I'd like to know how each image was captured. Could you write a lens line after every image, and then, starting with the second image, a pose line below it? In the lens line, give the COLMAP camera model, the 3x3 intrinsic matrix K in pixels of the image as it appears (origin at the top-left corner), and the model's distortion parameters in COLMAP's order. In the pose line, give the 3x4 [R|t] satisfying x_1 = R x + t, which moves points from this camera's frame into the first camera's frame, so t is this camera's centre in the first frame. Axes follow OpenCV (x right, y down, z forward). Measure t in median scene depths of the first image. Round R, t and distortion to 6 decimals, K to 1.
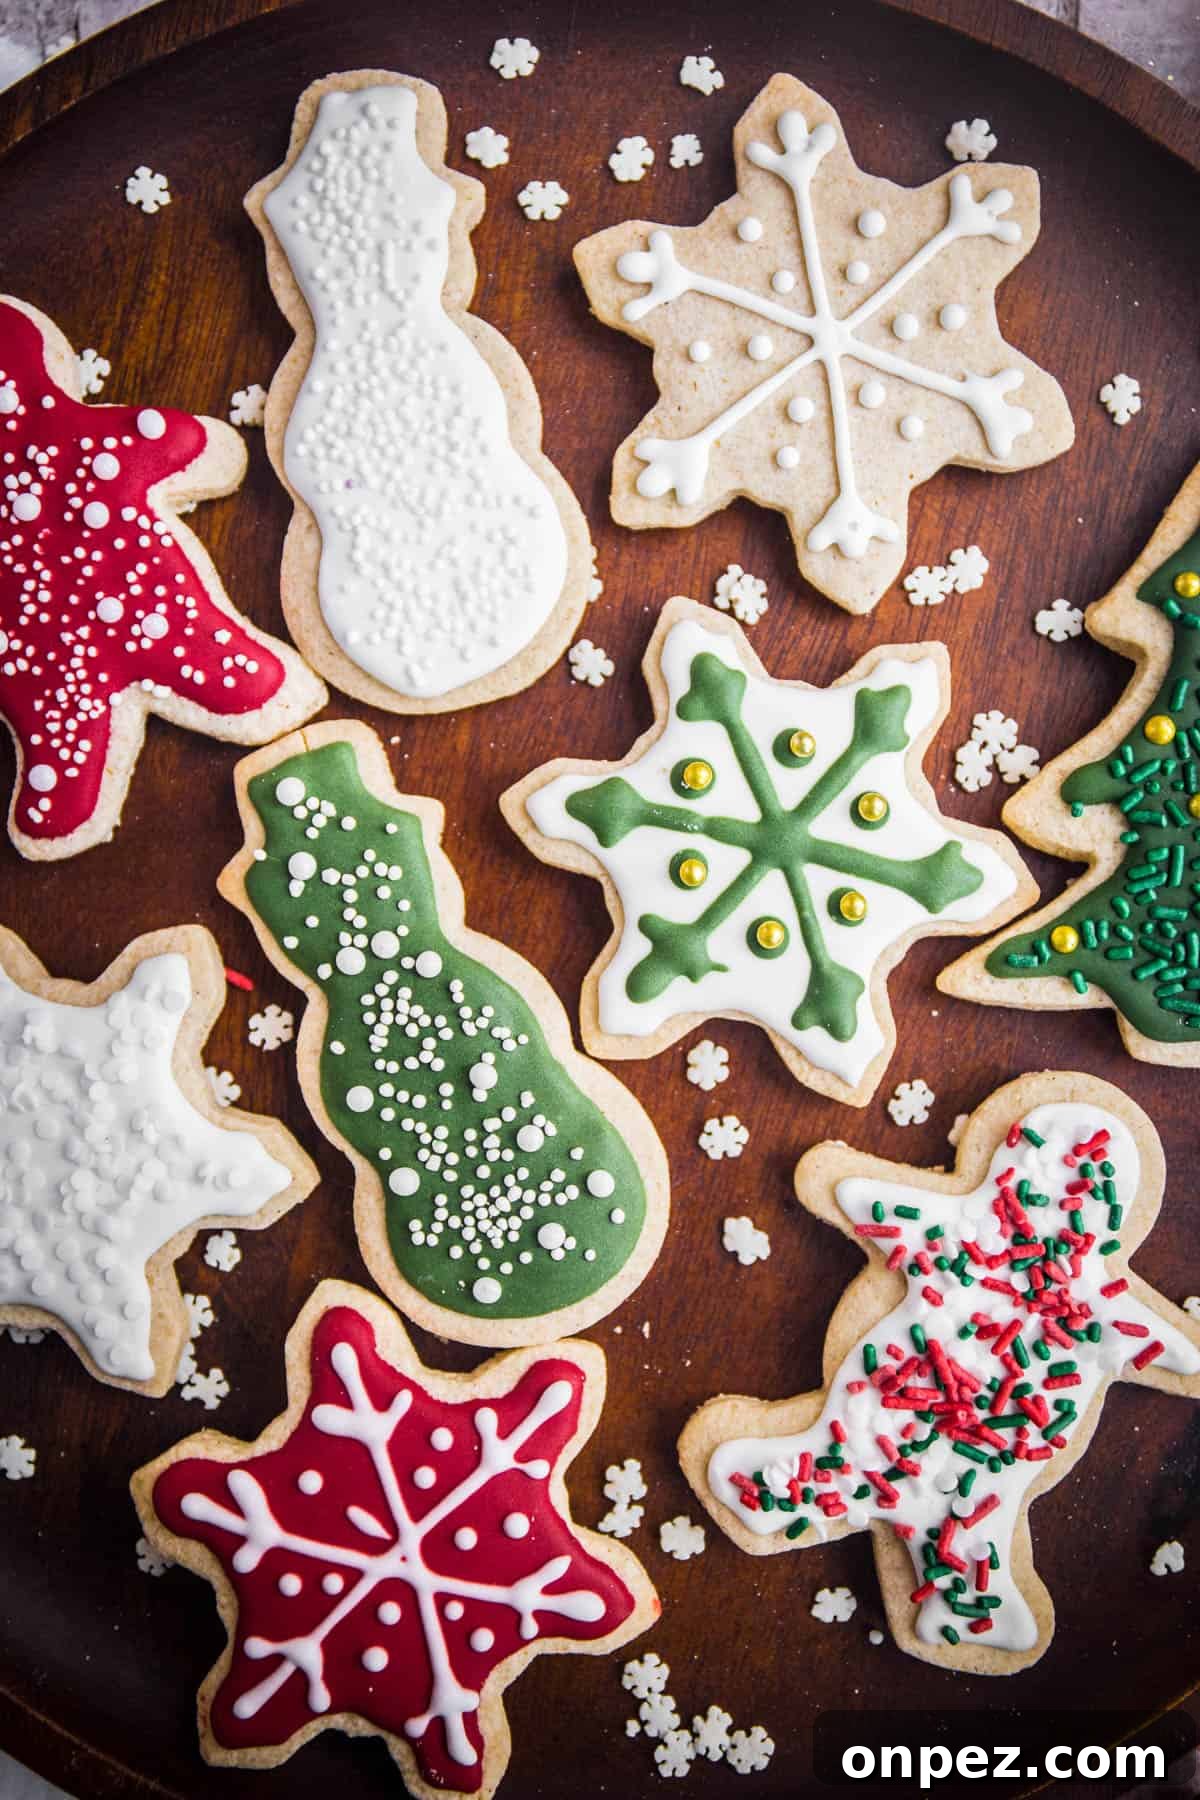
lens RADIAL K [[1878.6, 0, 599.3], [0, 1878.6, 877.1], [0, 0, 1]] dist [-0.056170, 0.023572]
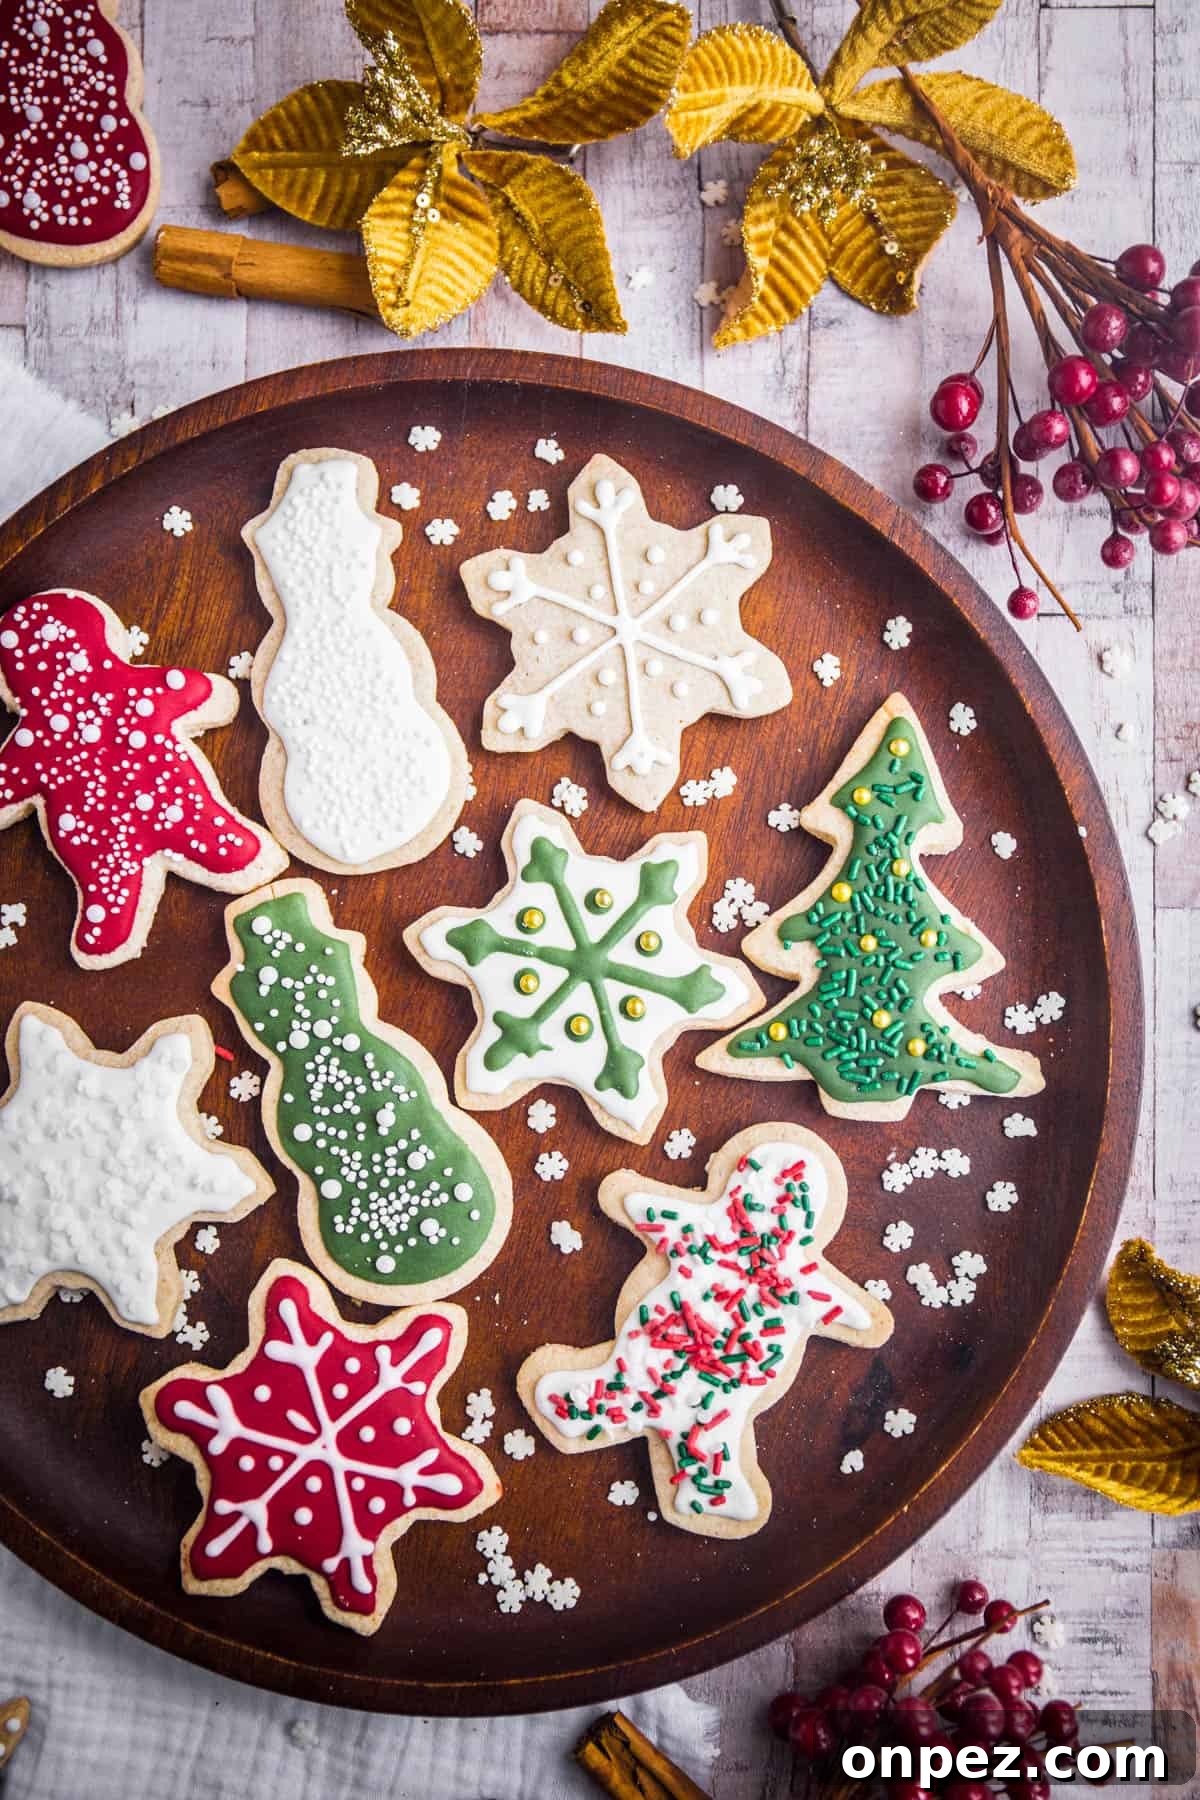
lens RADIAL K [[1643.1, 0, 554.8], [0, 1643.1, 892.7], [0, 0, 1]] dist [-0.055451, 0.009529]
pose [[0.999893, 0.014569, 0.001269, 0.066740], [-0.014439, 0.997272, -0.072382, 0.019654], [-0.002320, 0.072356, 0.997376, -0.305324]]
